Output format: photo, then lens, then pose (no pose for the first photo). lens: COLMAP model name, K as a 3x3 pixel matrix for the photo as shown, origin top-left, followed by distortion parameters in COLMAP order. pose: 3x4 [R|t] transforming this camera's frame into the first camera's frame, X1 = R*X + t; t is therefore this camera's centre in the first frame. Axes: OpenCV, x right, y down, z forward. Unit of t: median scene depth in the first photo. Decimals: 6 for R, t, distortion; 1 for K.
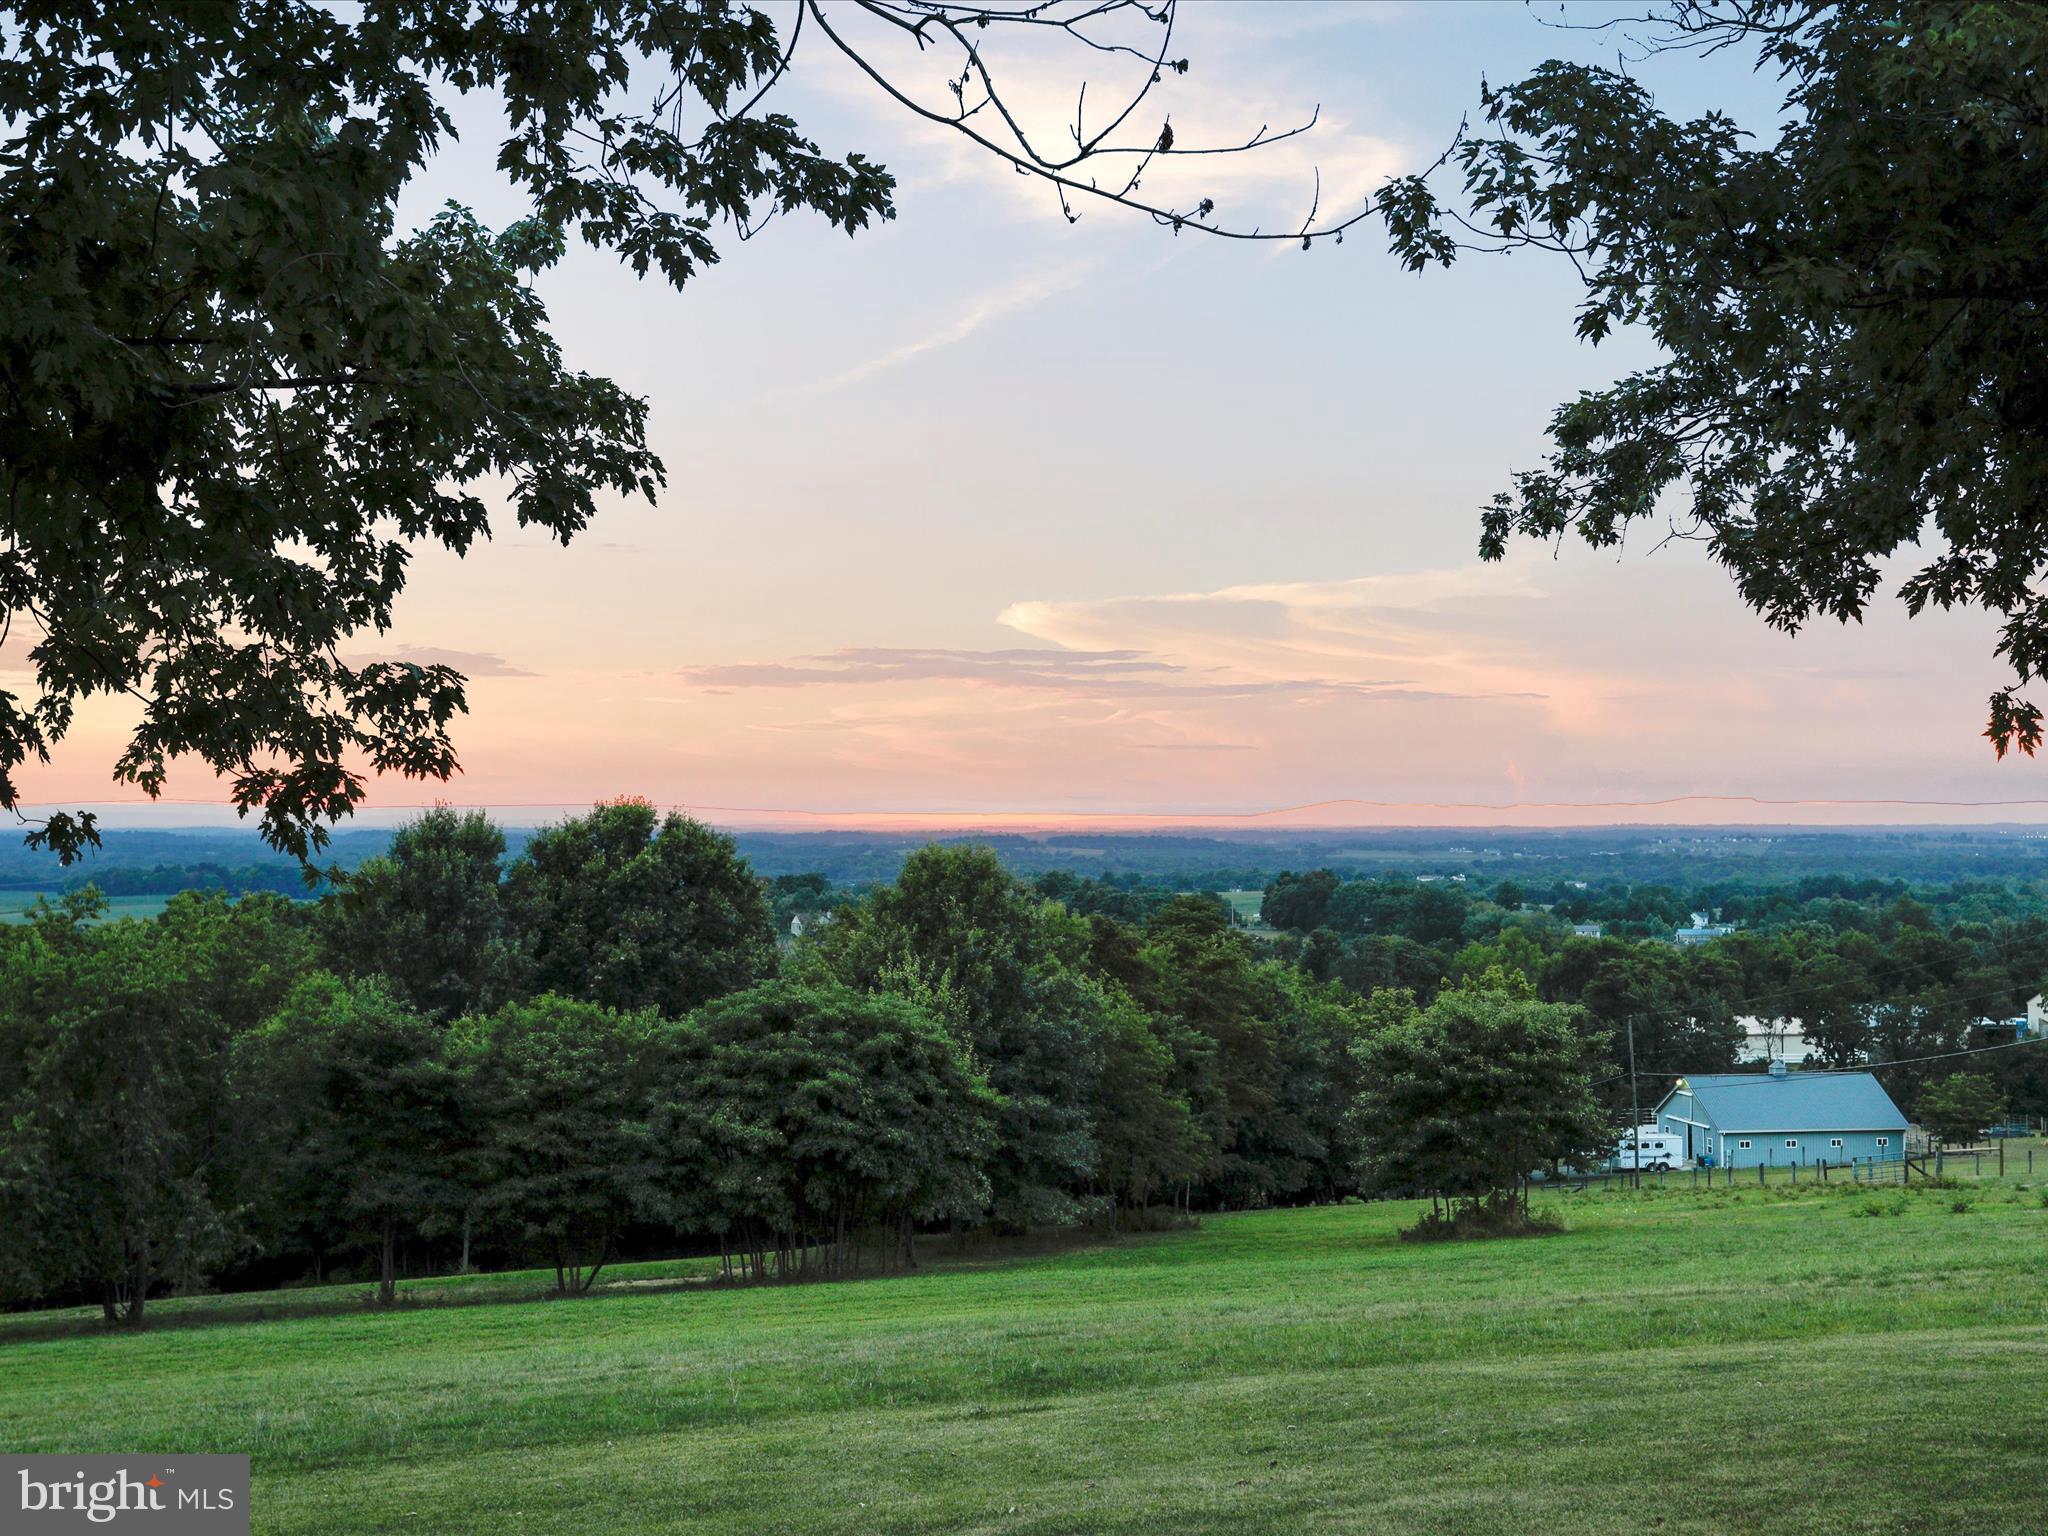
lens RADIAL K [[2528.4, 0, 1024.0], [0, 2528.4, 768.0], [0, 0, 1]] dist [0.013828, 0.034386]
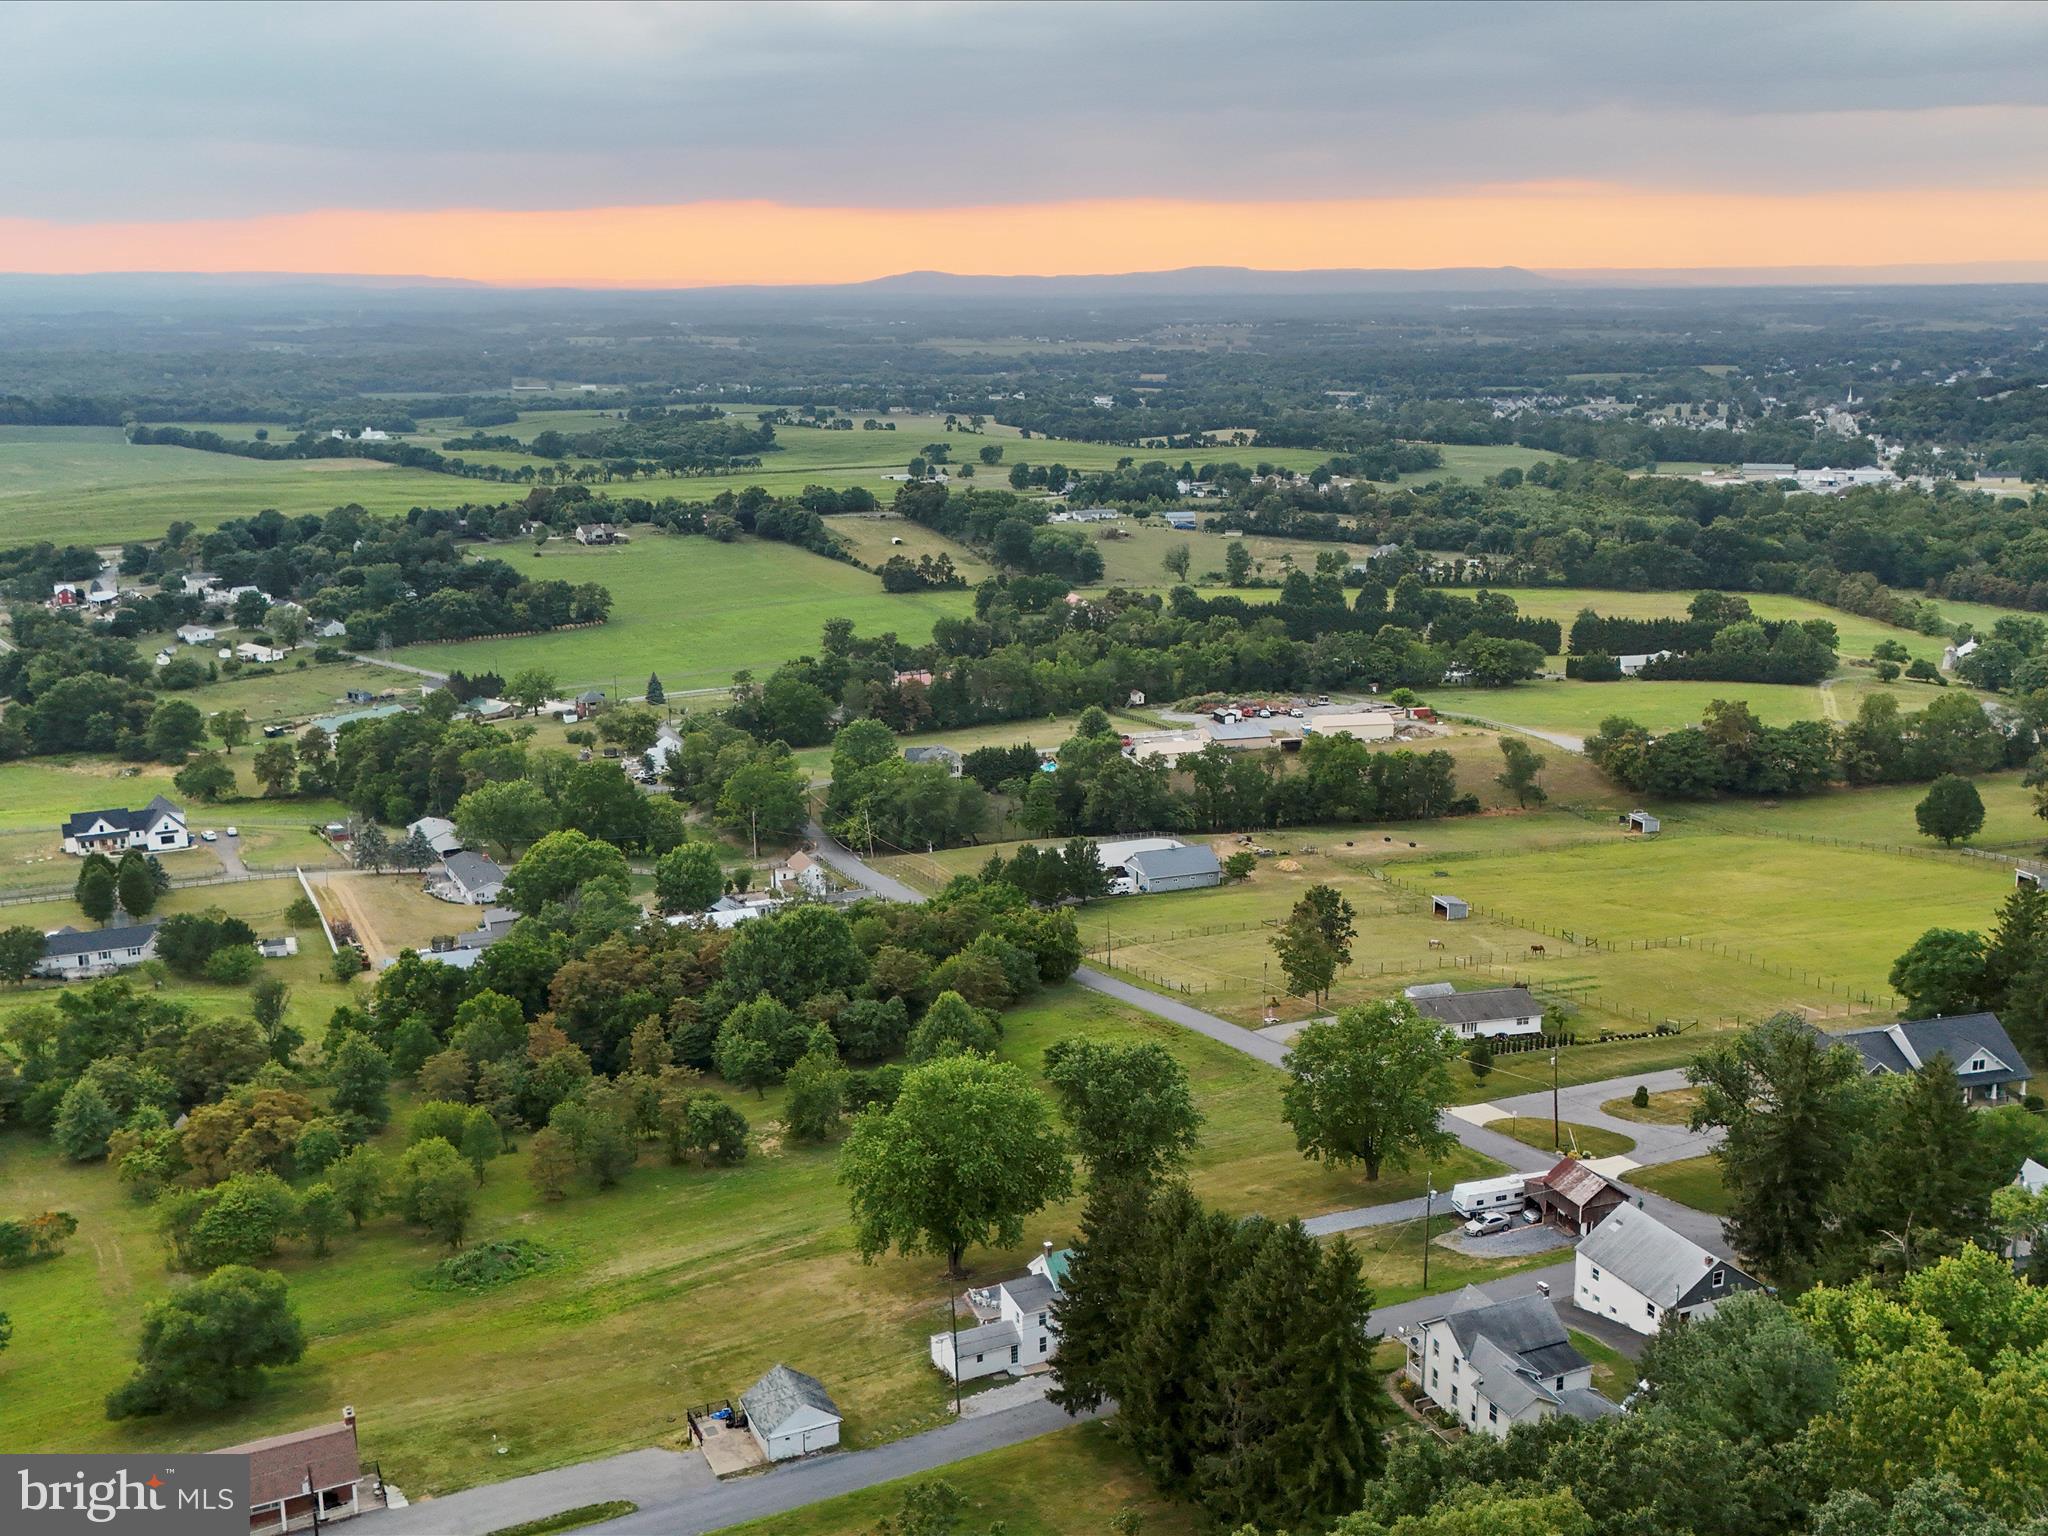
lens RADIAL K [[1996.9, 0, 1032.0], [0, 1996.9, 762.1], [0, 0, 1]] dist [0.153833, -0.326326]
pose [[0.984132, -0.045962, 0.171382, -0.508157], [0.001272, 0.967672, 0.252210, -1.356679], [-0.177434, -0.247990, 0.952375, -2.448130]]
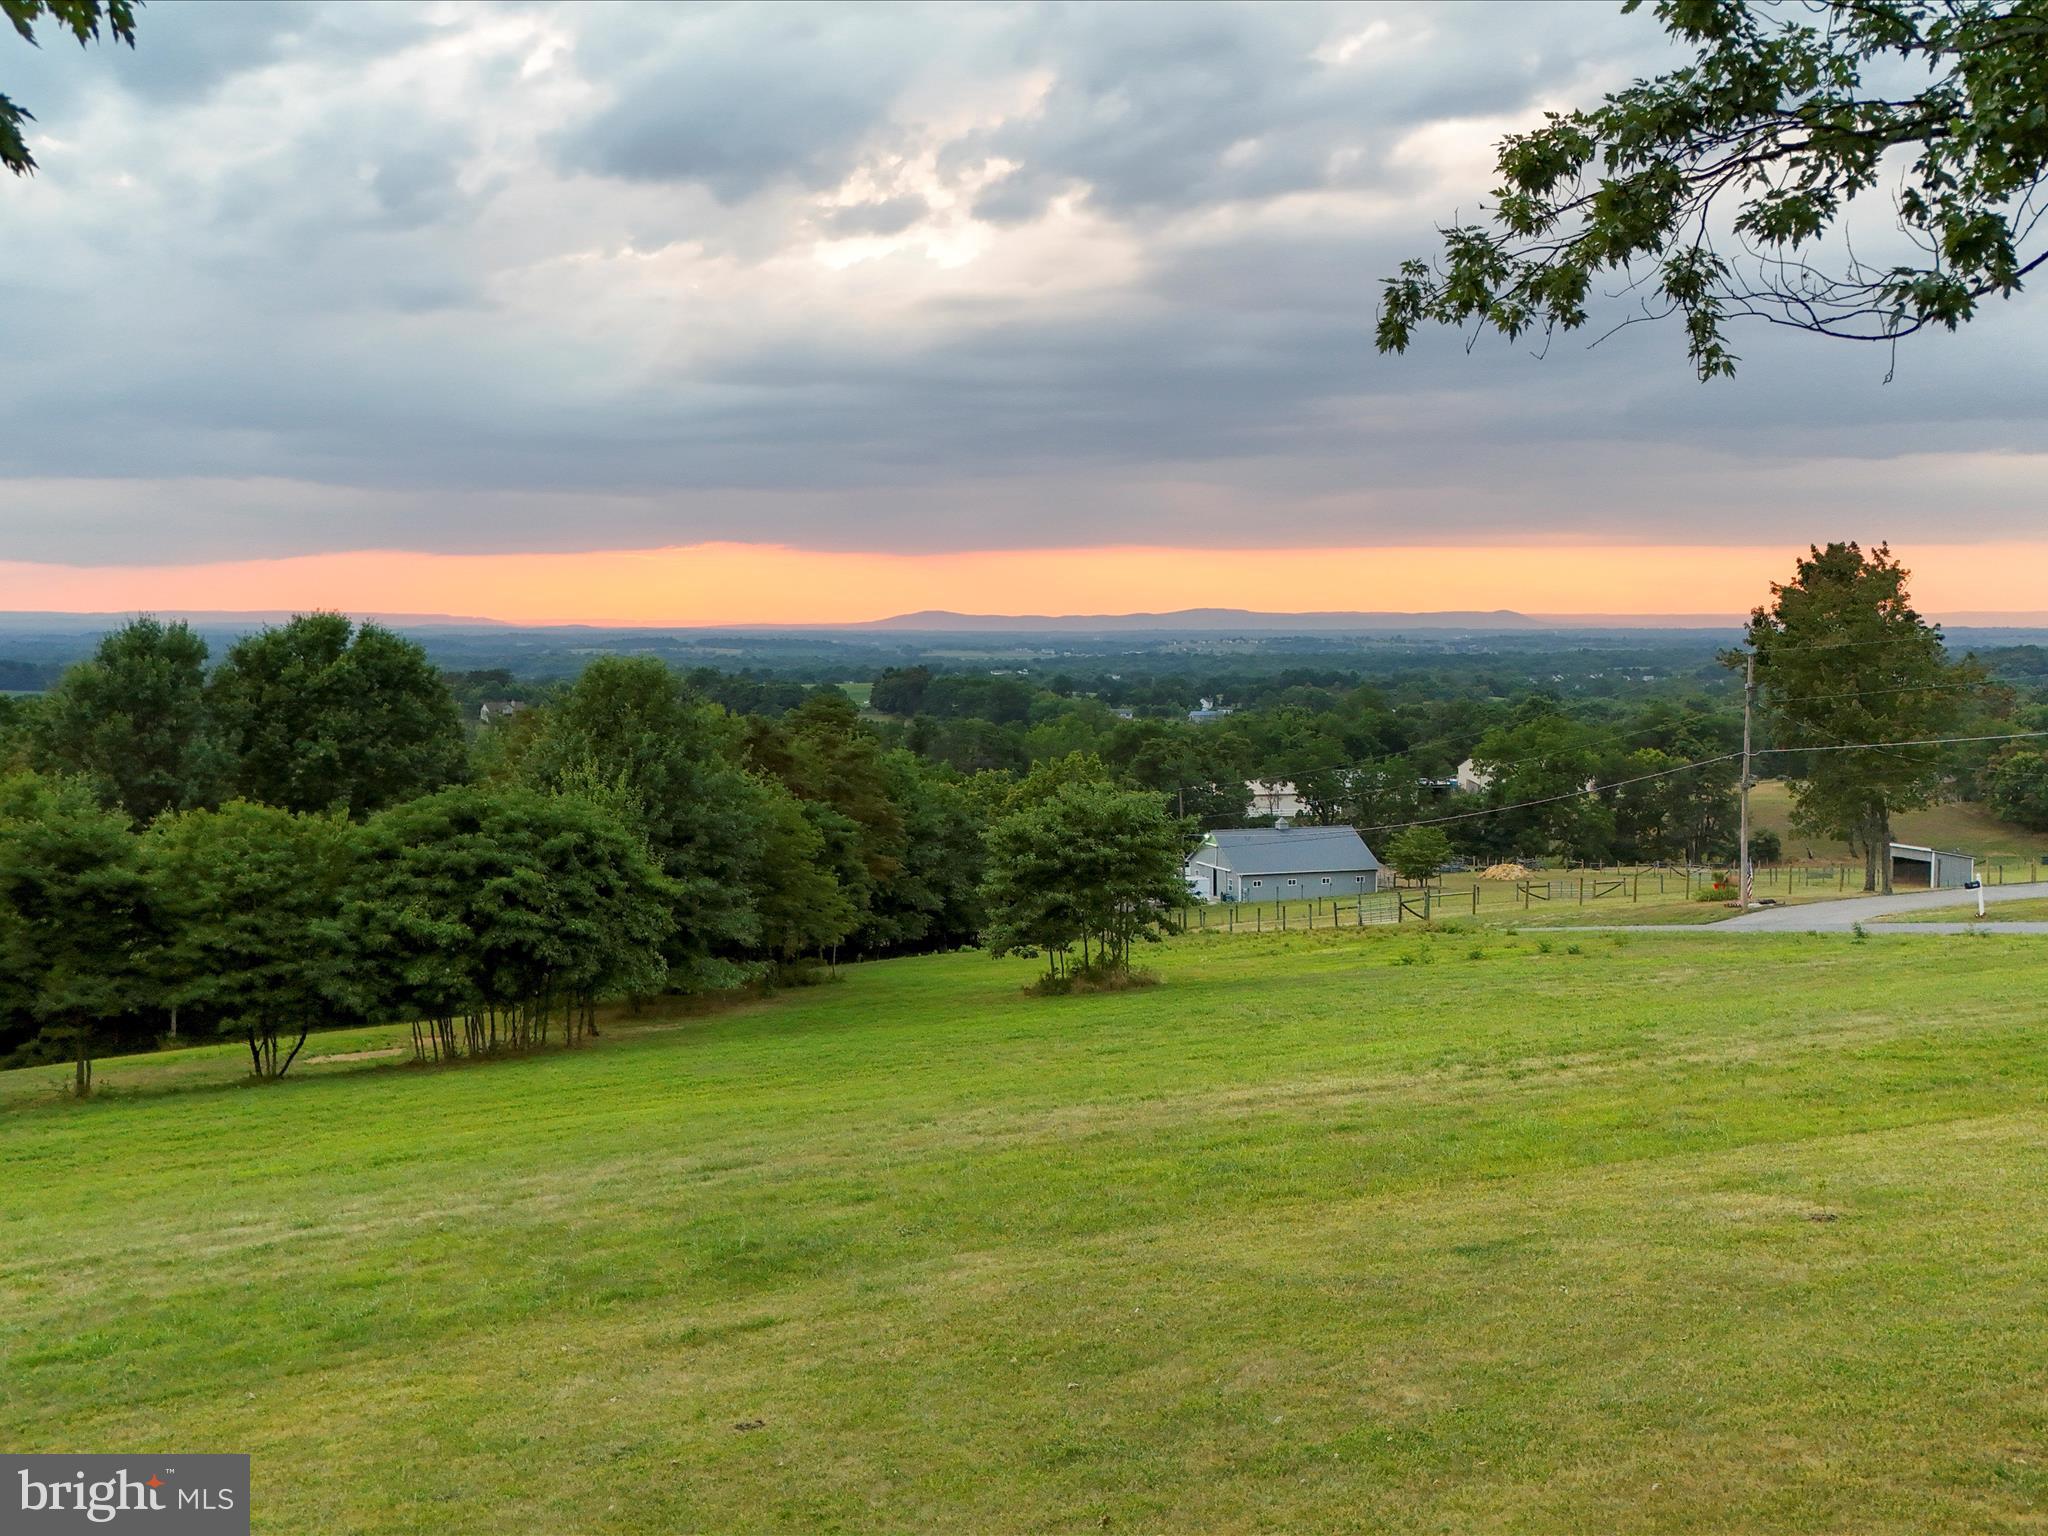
lens RADIAL K [[1996.9, 0, 1032.0], [0, 1996.9, 762.1], [0, 0, 1]] dist [0.153833, -0.326326]
pose [[0.984703, -0.011046, 0.173889, -0.007035], [-0.004388, 0.996100, 0.088125, -0.002838], [-0.174184, -0.087540, 0.980814, 0.098348]]
